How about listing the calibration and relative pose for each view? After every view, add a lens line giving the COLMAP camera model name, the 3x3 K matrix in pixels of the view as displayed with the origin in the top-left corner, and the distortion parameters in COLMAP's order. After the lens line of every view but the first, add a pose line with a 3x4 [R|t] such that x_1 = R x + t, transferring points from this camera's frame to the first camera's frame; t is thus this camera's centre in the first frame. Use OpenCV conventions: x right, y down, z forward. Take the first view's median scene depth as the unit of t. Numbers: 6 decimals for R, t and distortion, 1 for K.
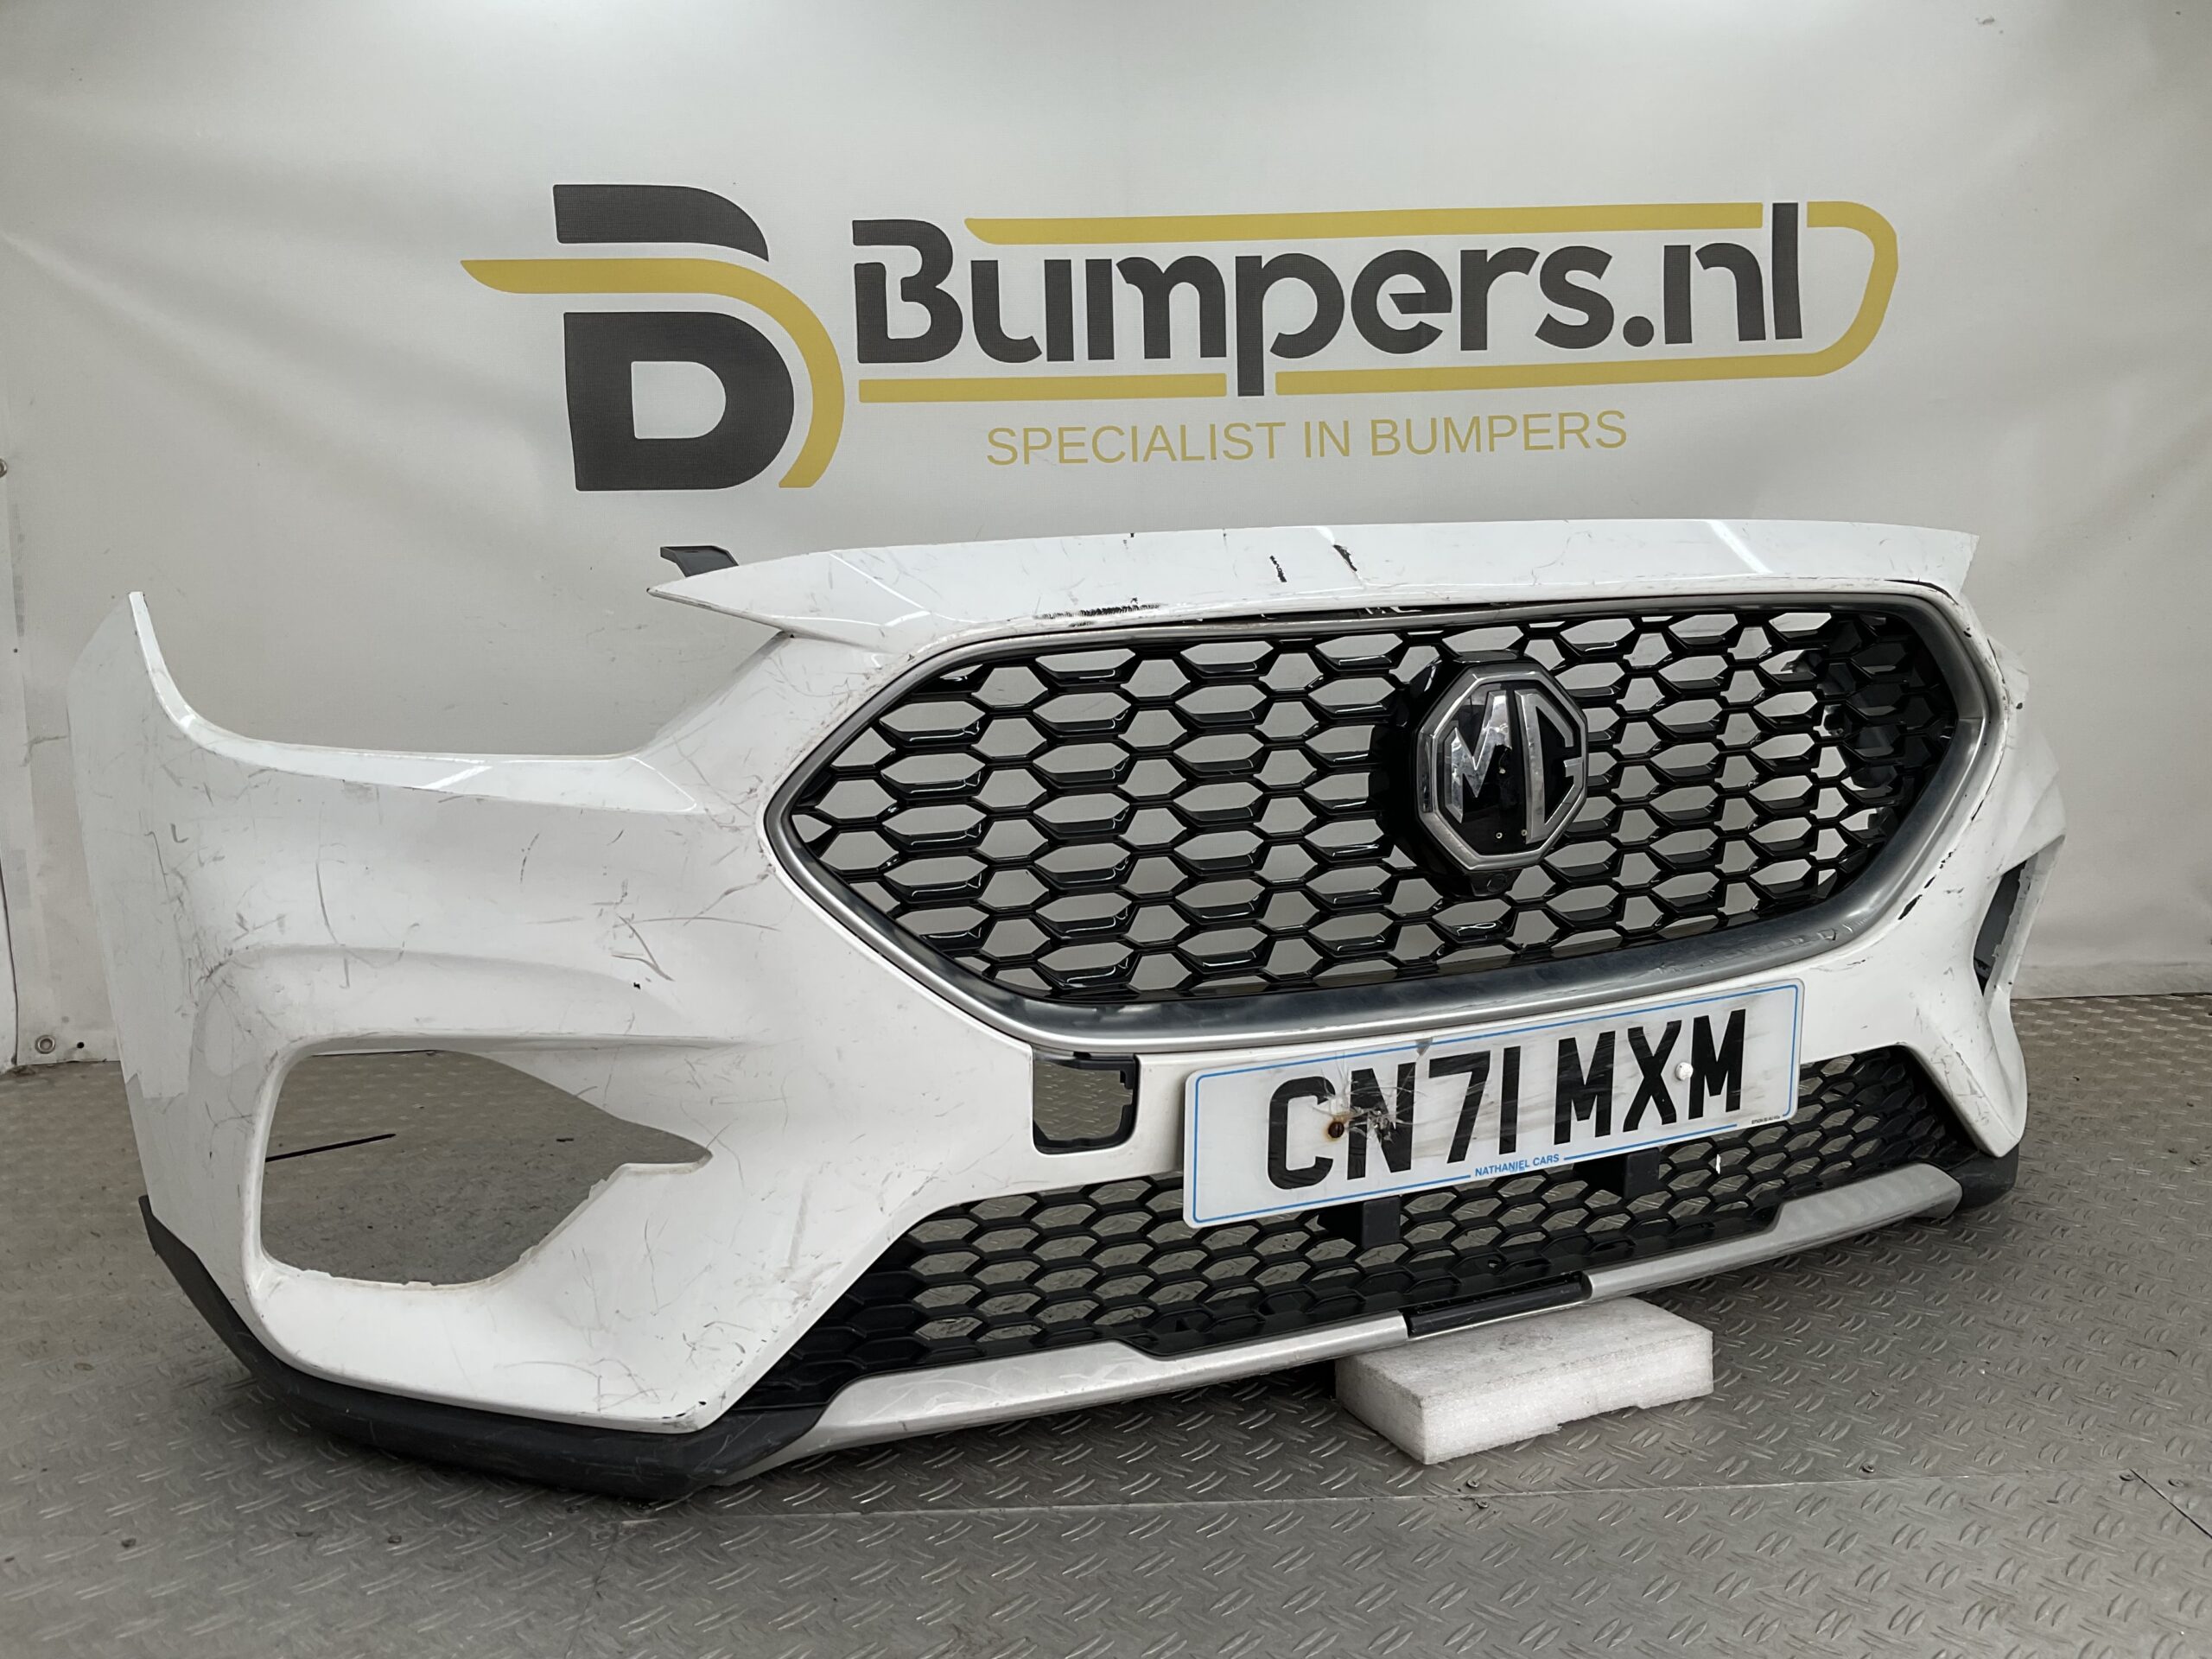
lens RADIAL K [[1835.1, 0, 1107.6], [0, 1835.1, 821.2], [0, 0, 1]] dist [0.144726, -0.301720]
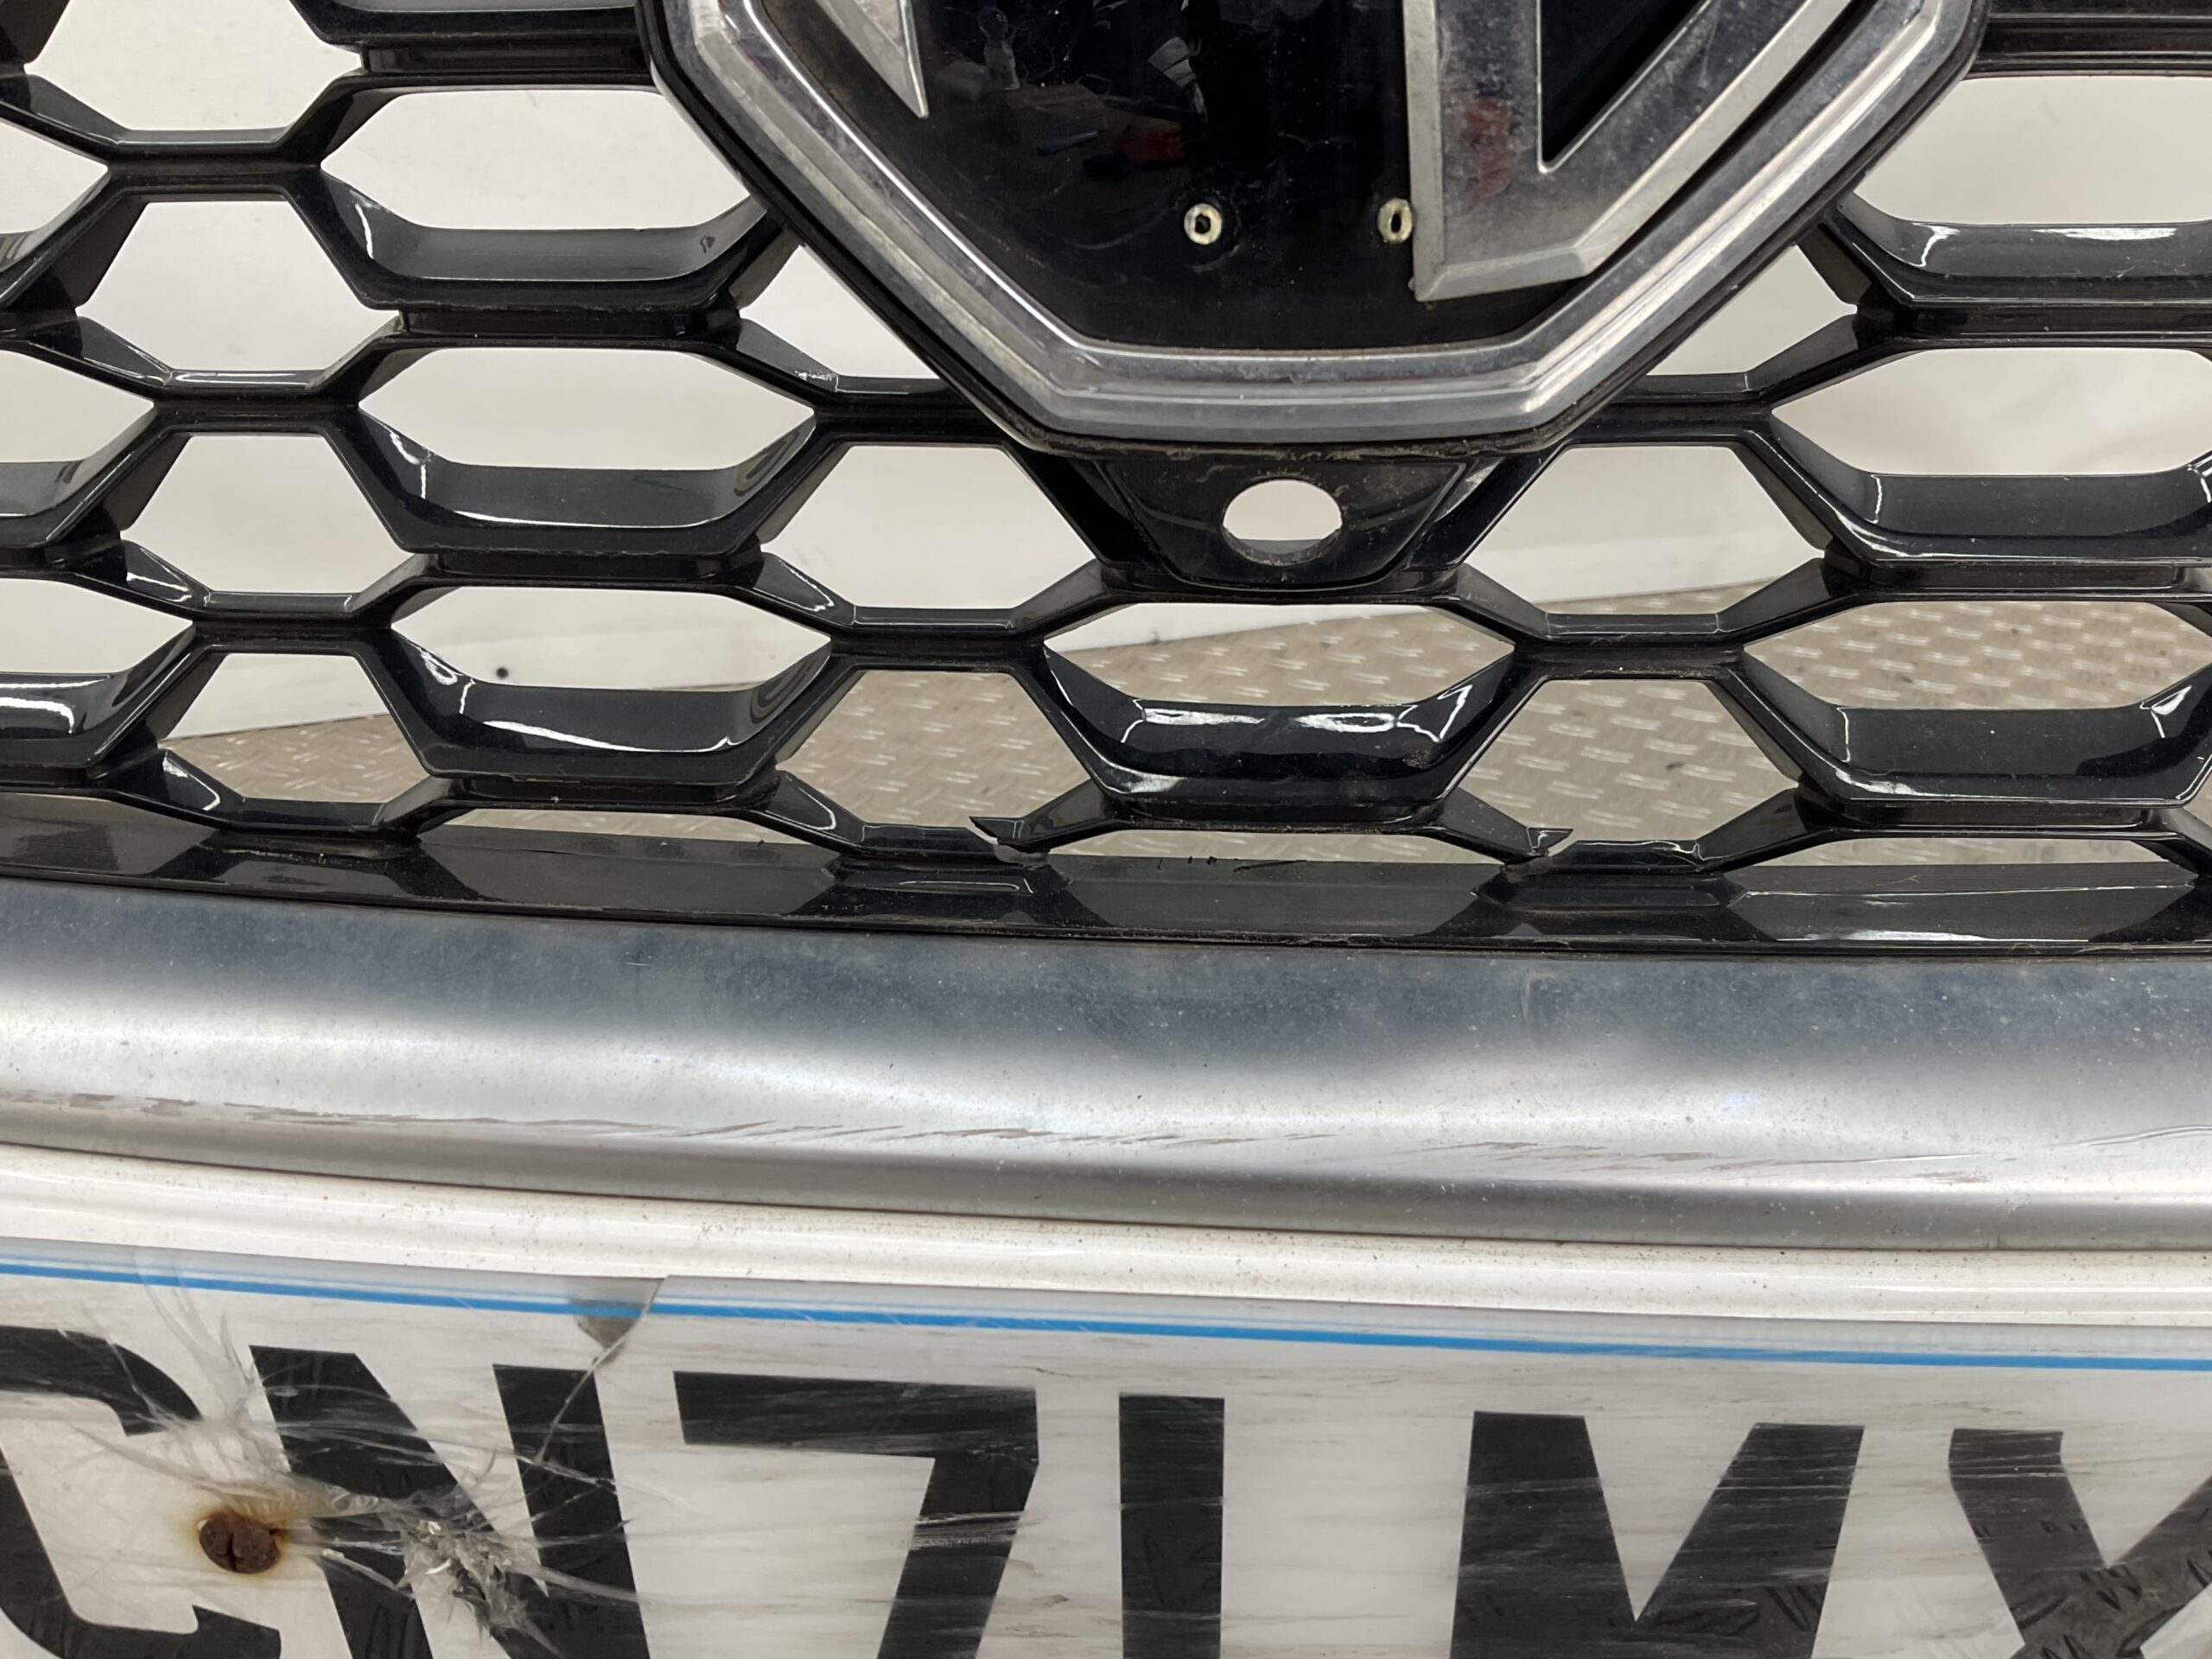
lens RADIAL K [[1857.8, 0, 1106.0], [0, 1857.8, 829.5], [0, 0, 1]] dist [-0.008076, -0.006121]
pose [[0.873477, 0.205492, -0.441374, 0.287353], [-0.081377, 0.955430, 0.283779, 0.012892], [0.480016, -0.211957, 0.851269, 0.854415]]
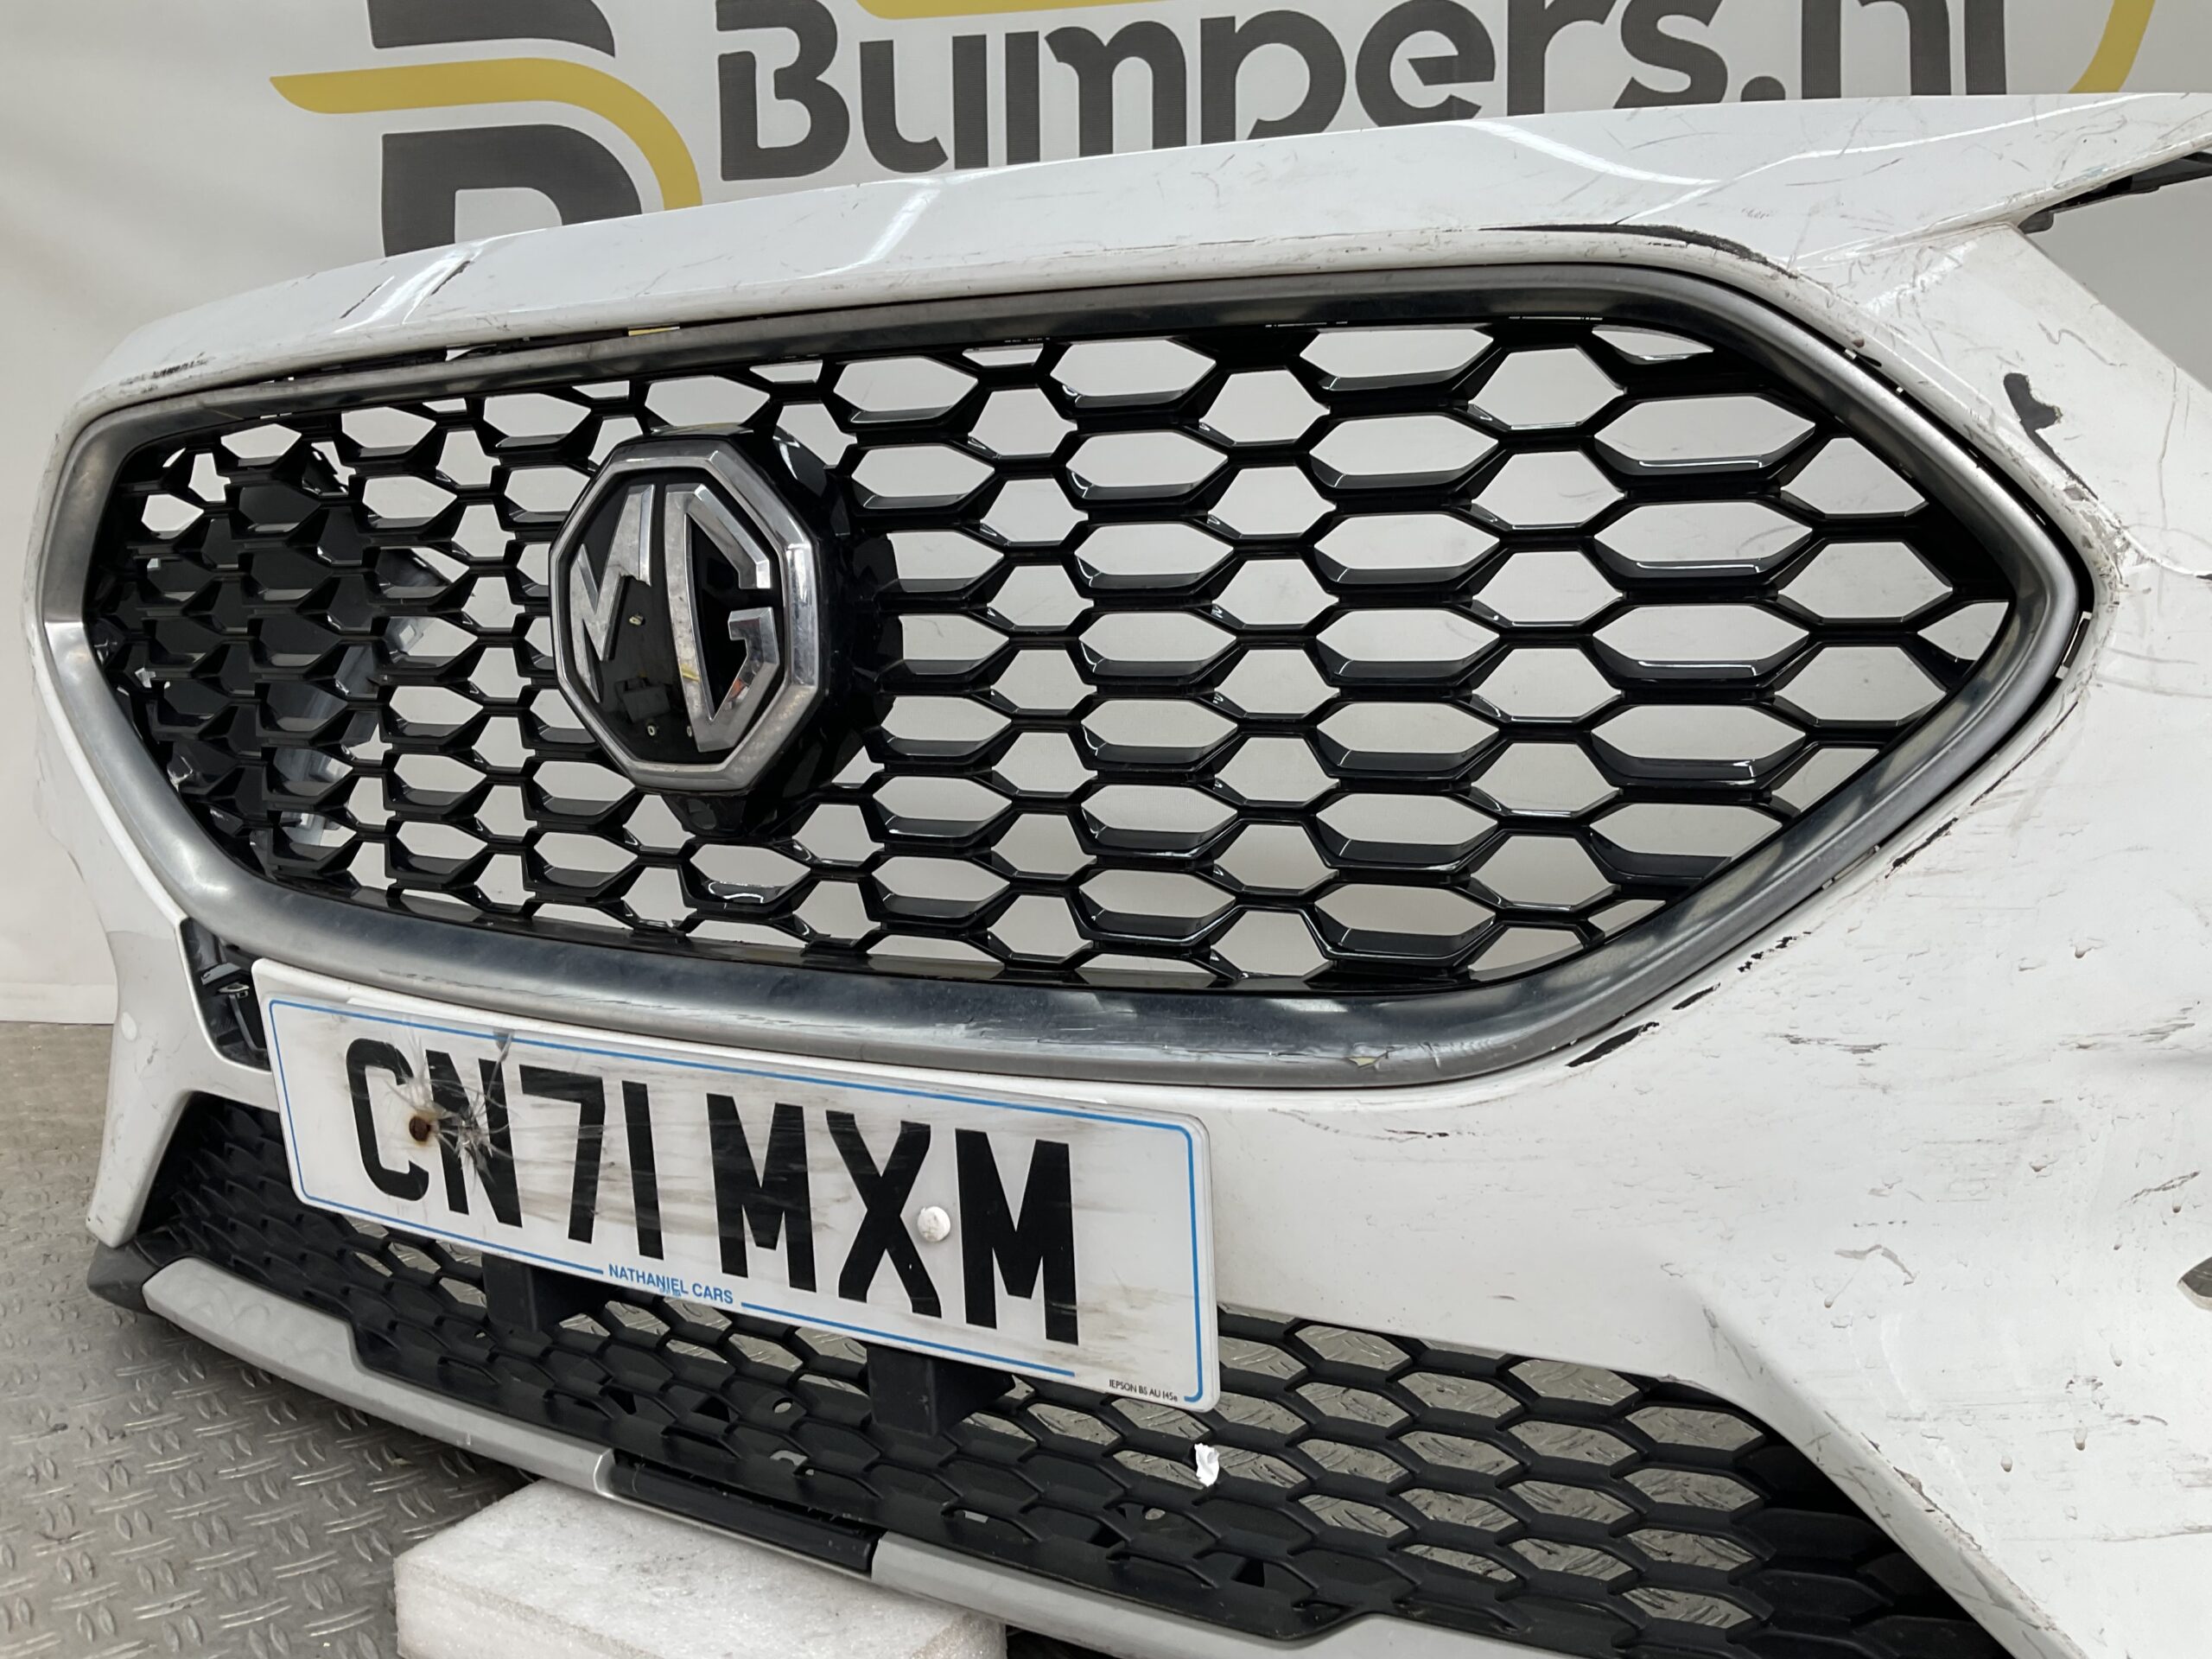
lens RADIAL K [[1835.1, 0, 1107.6], [0, 1835.1, 821.2], [0, 0, 1]] dist [0.144726, -0.301720]
pose [[0.586321, 0.120044, -0.801135, 0.789480], [-0.112787, 0.991424, 0.066012, -0.019526], [0.802189, 0.051653, 0.594832, 0.766658]]
